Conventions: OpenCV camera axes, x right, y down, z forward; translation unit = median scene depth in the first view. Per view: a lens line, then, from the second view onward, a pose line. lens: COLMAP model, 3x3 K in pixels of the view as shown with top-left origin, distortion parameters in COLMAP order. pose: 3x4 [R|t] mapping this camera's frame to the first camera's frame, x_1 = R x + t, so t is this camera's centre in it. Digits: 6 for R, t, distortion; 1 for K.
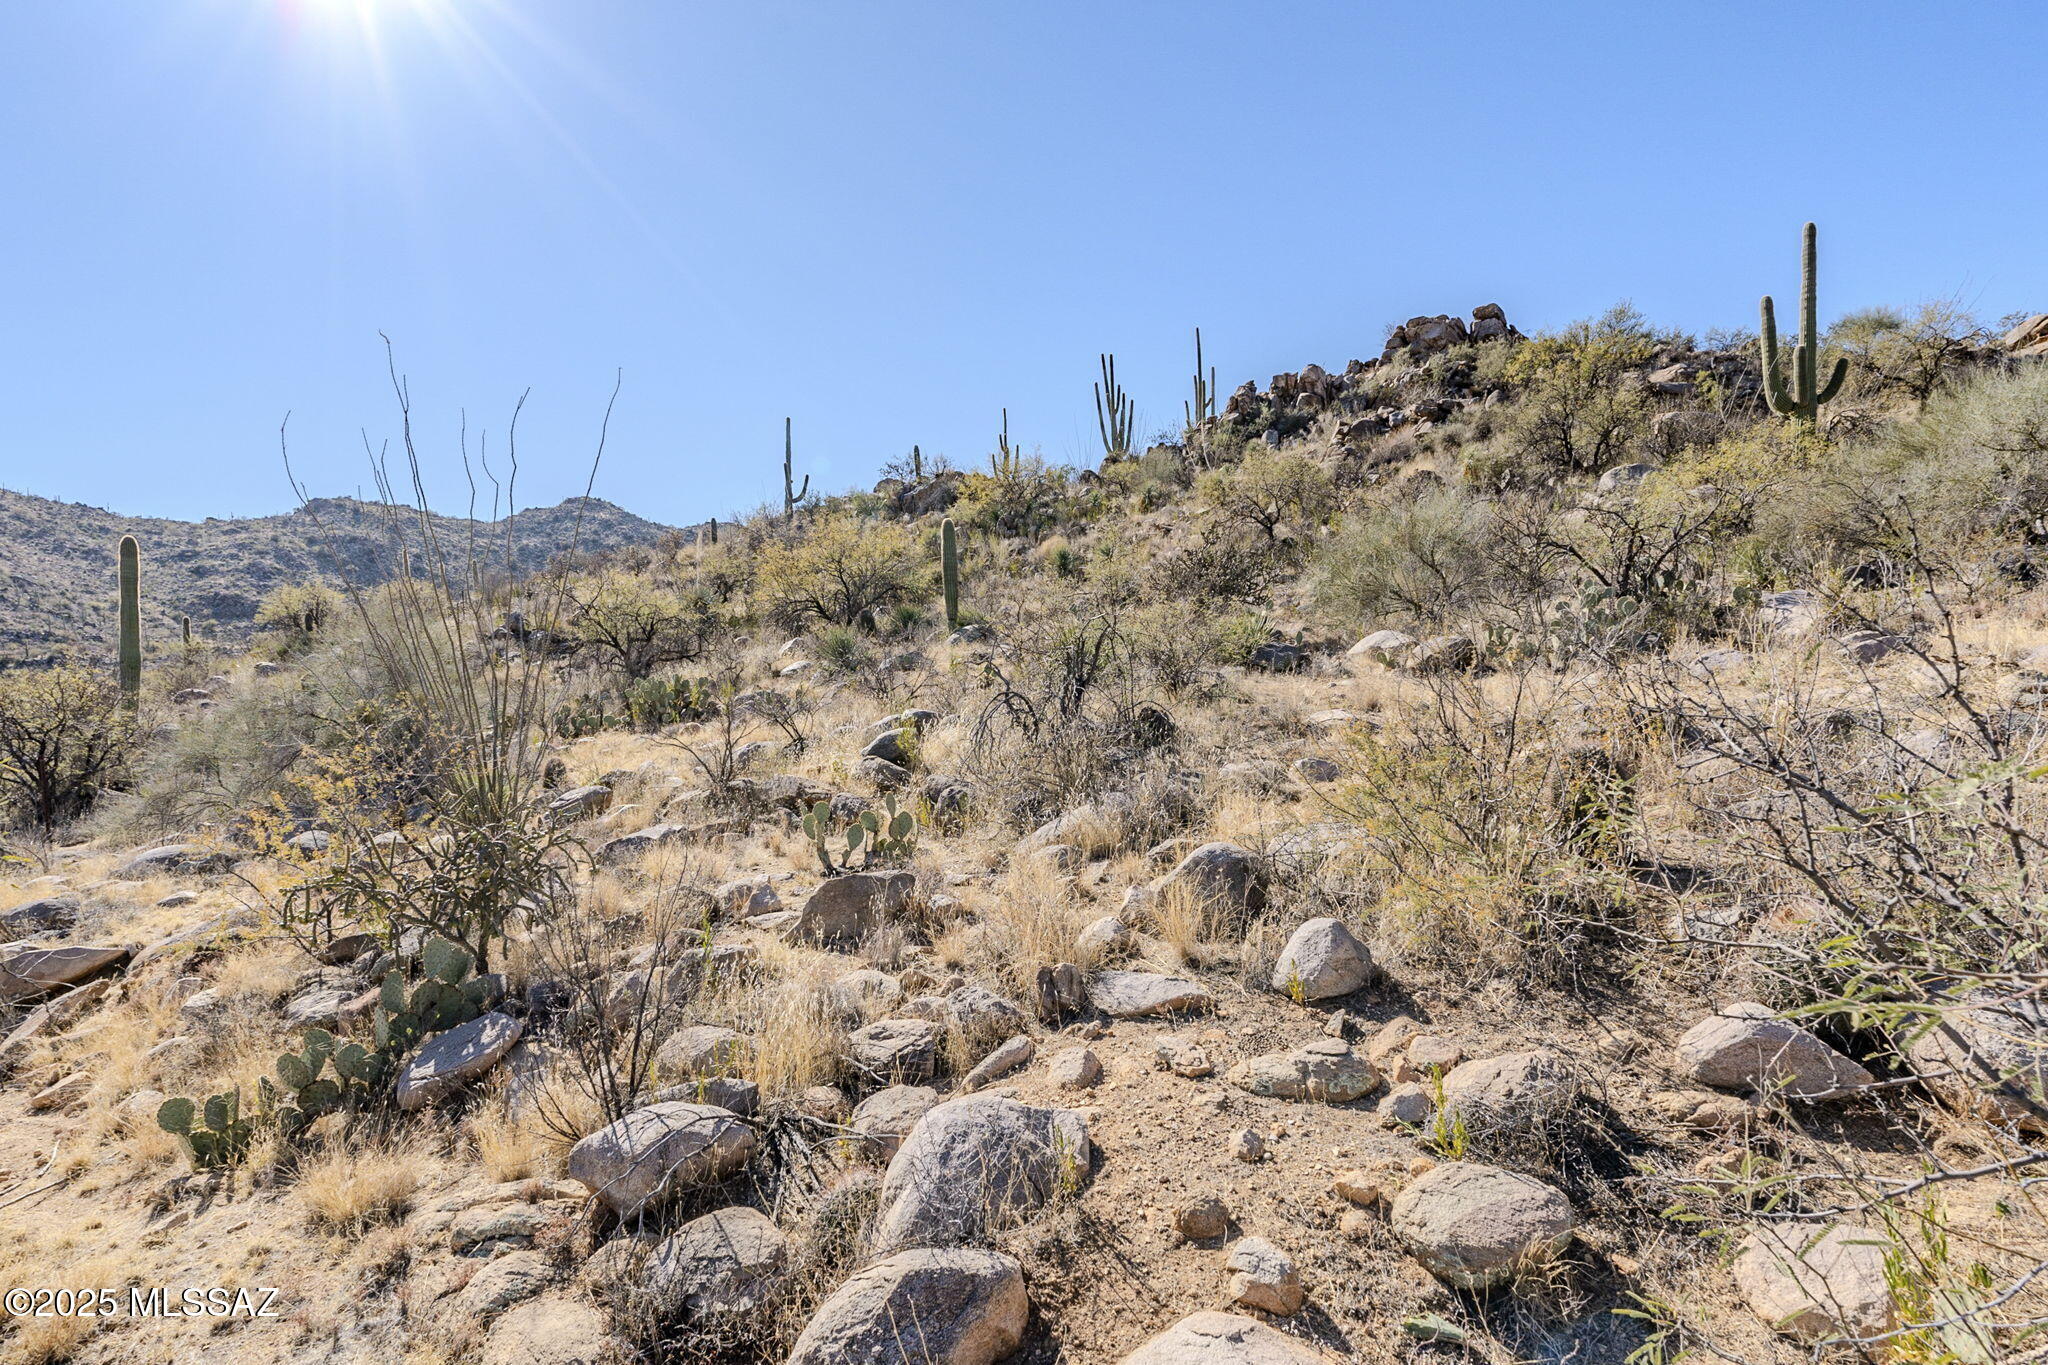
lens RADIAL K [[946.6, 0, 1019.8], [0, 946.6, 731.1], [0, 0, 1]] dist [-0.003815, 0.000671]
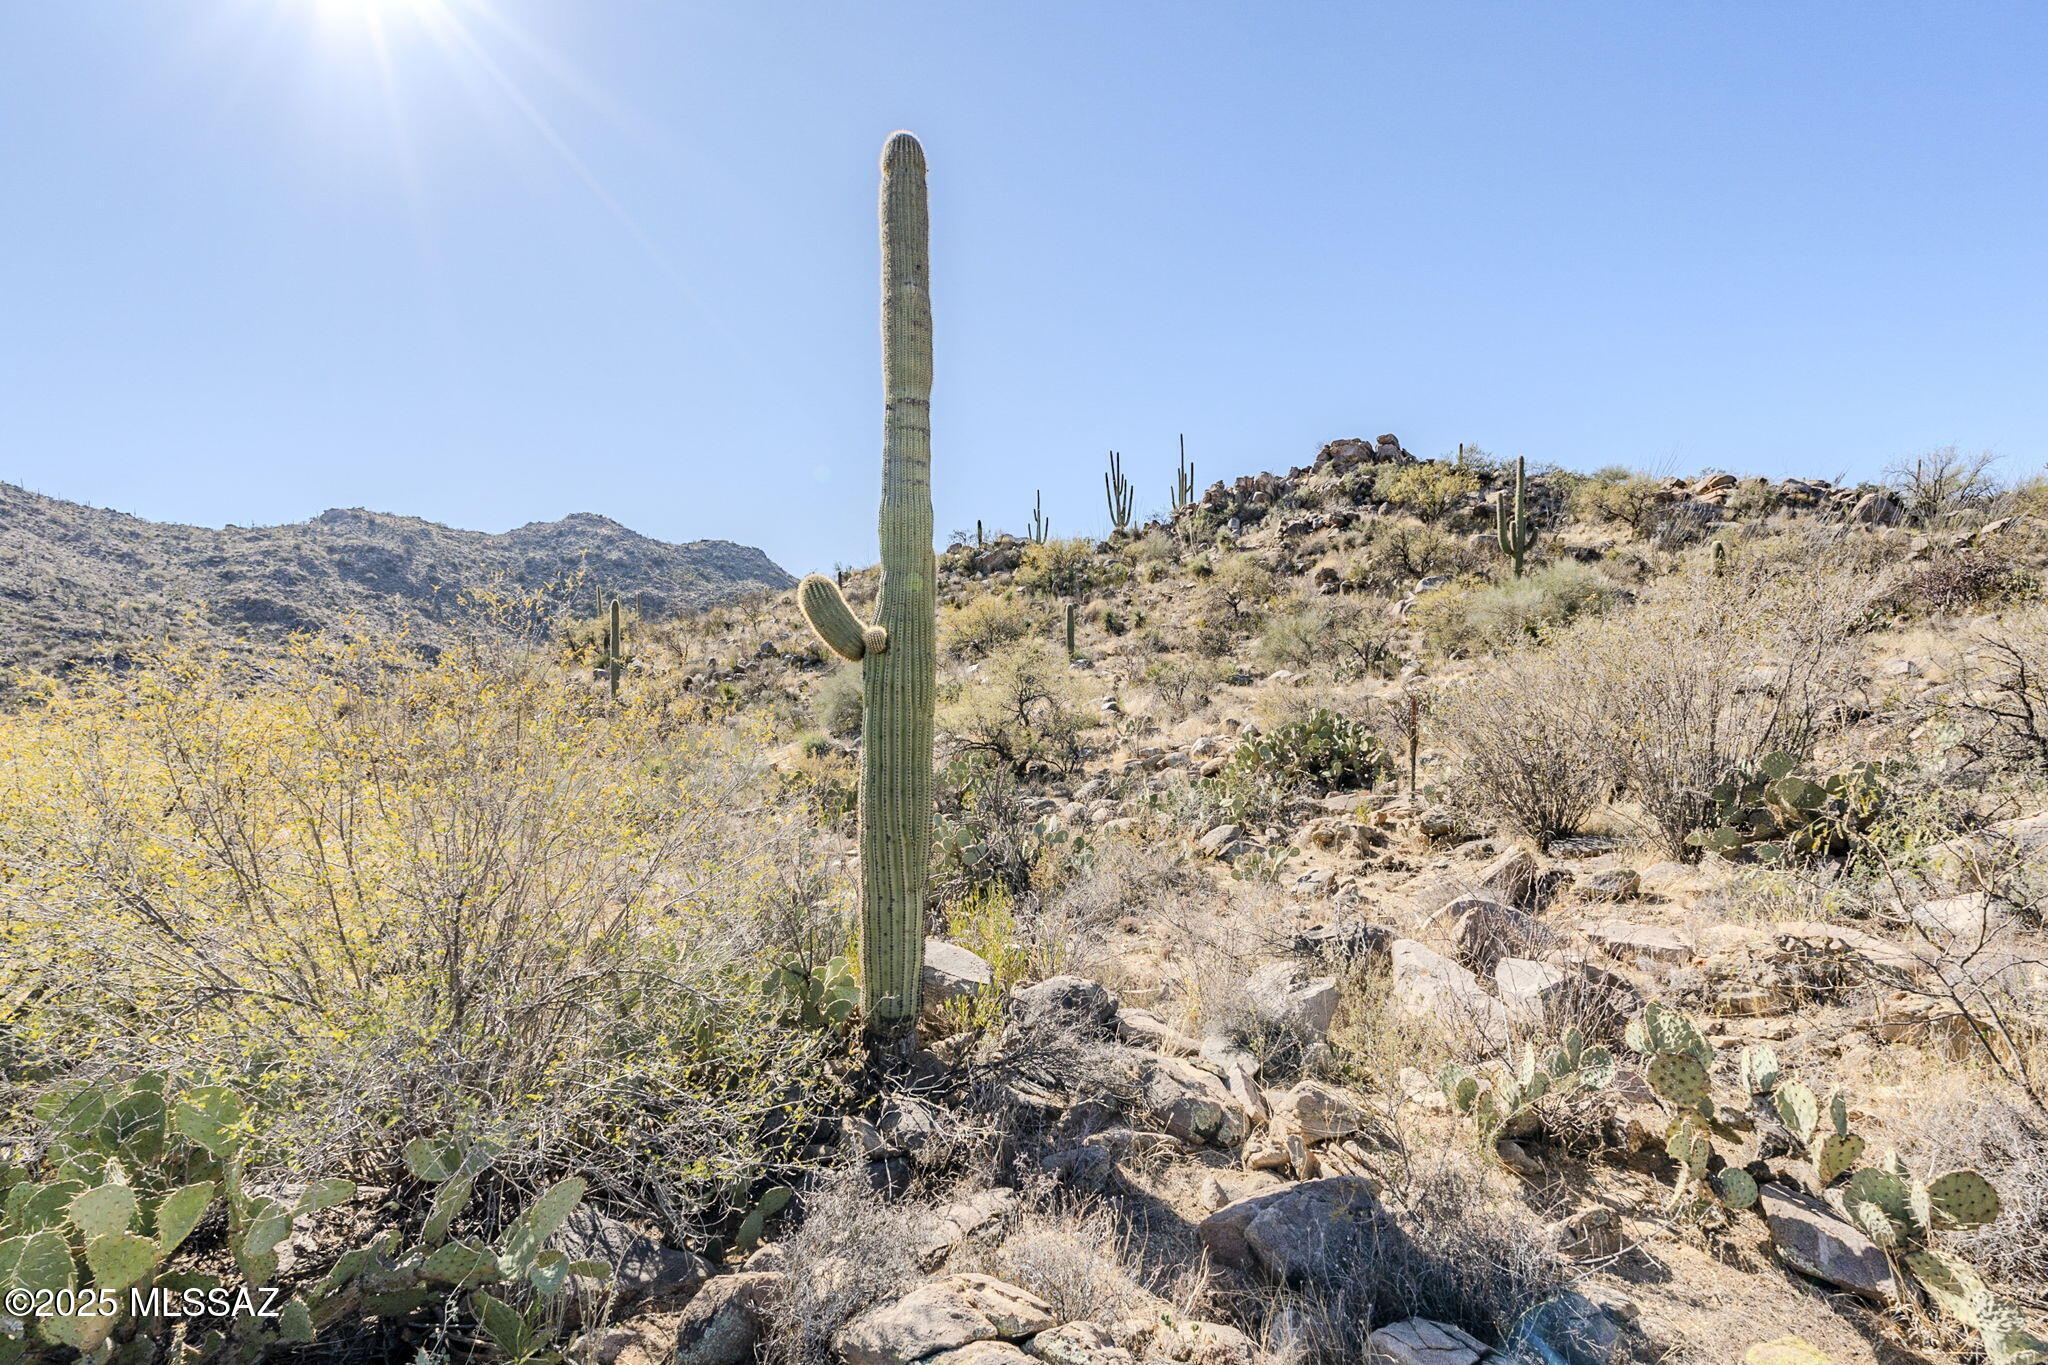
lens RADIAL K [[946.6, 0, 1011.4], [0, 946.6, 725.9], [0, 0, 1]] dist [-0.003815, 0.000671]
pose [[0.999198, 0.018972, 0.035263, -0.108957], [-0.018185, 0.999581, -0.022515, 0.028823], [-0.035676, 0.021855, 0.999124, -0.384011]]
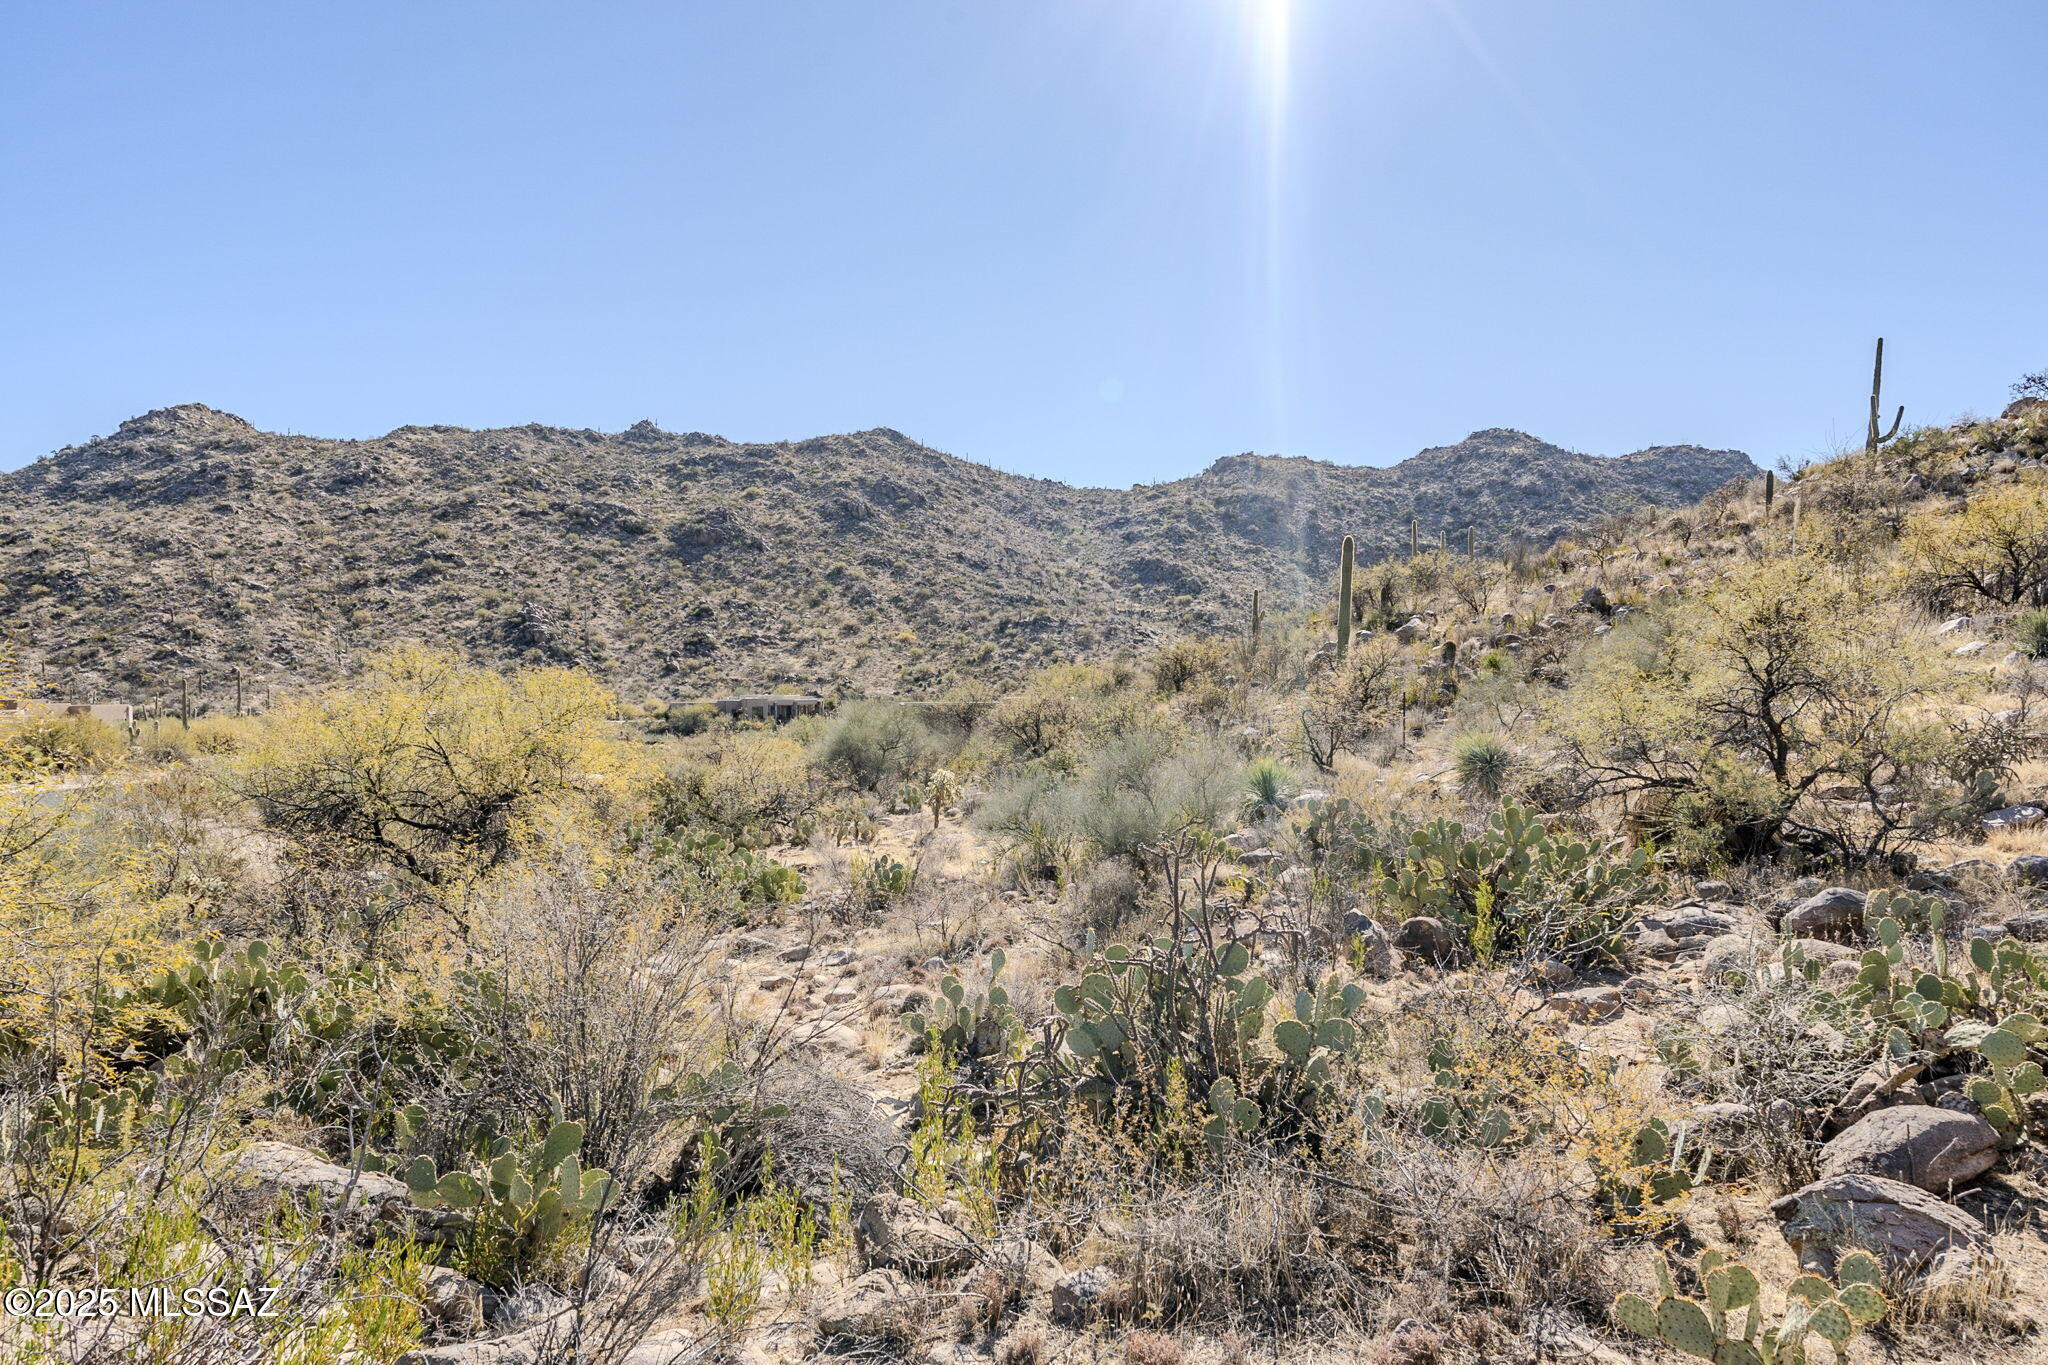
lens RADIAL K [[1230.9, 0, 1023.5], [0, 1230.9, 726.9], [0, 0, 1]] dist [-0.004935, 0.003623]
pose [[0.722701, 0.070560, -0.687550, -0.027077], [-0.067277, 0.997233, 0.031625, 0.017690], [0.687879, 0.023401, 0.725448, -0.261881]]
